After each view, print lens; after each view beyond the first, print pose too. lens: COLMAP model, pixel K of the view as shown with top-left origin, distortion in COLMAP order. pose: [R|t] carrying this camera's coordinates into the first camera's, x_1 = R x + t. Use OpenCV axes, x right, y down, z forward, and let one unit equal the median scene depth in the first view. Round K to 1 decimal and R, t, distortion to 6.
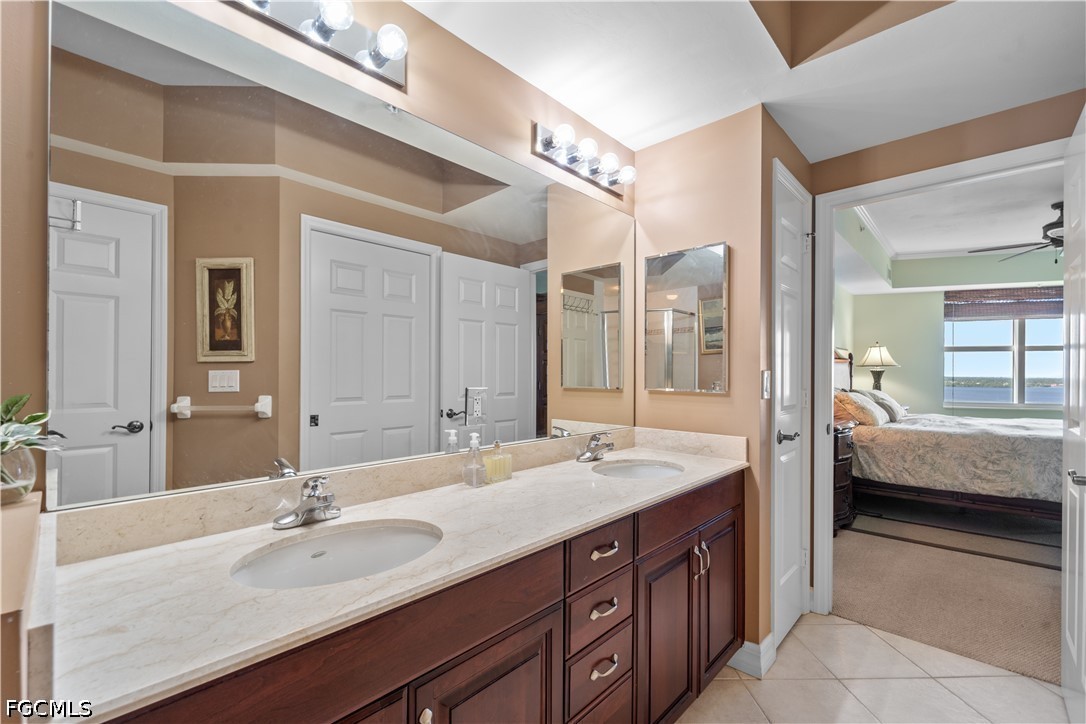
lens RADIAL K [[447.6, 0, 541.9], [0, 447.6, 359.6], [0, 0, 1]] dist [-0.000078, -0.000137]
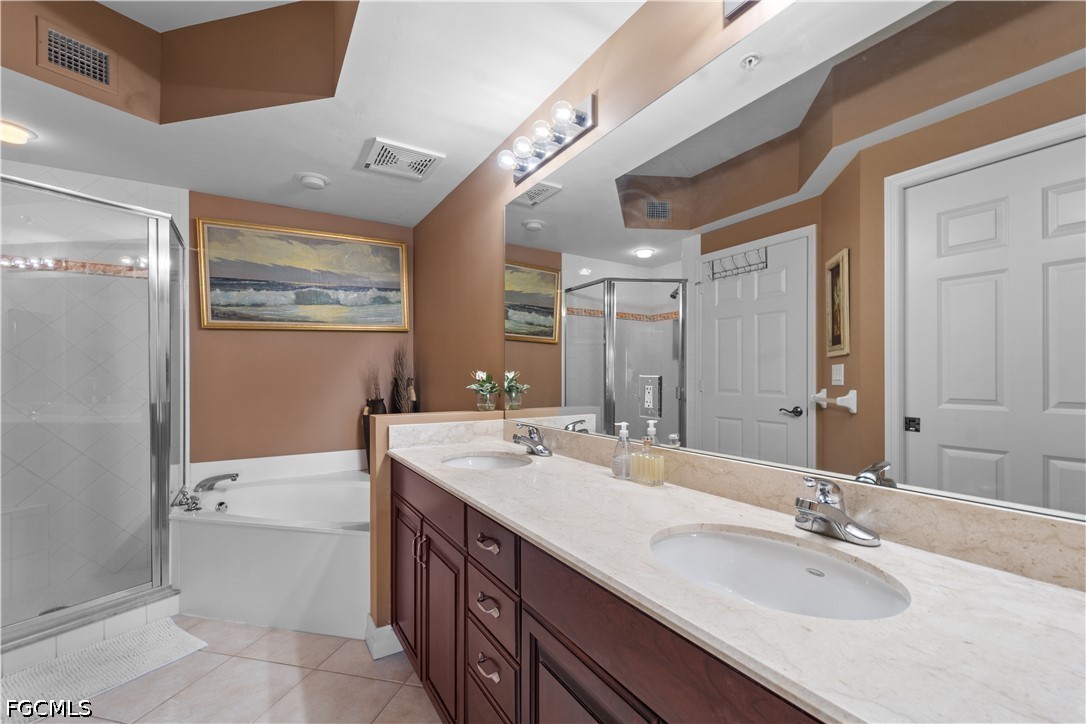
lens RADIAL K [[447.6, 0, 541.9], [0, 447.6, 359.6], [0, 0, 1]] dist [-0.000078, -0.000137]
pose [[-0.232024, -0.036243, -0.972035, 0.457846], [0.031957, 0.998482, -0.044857, 0.038261], [0.972185, -0.041471, -0.230514, 0.590649]]
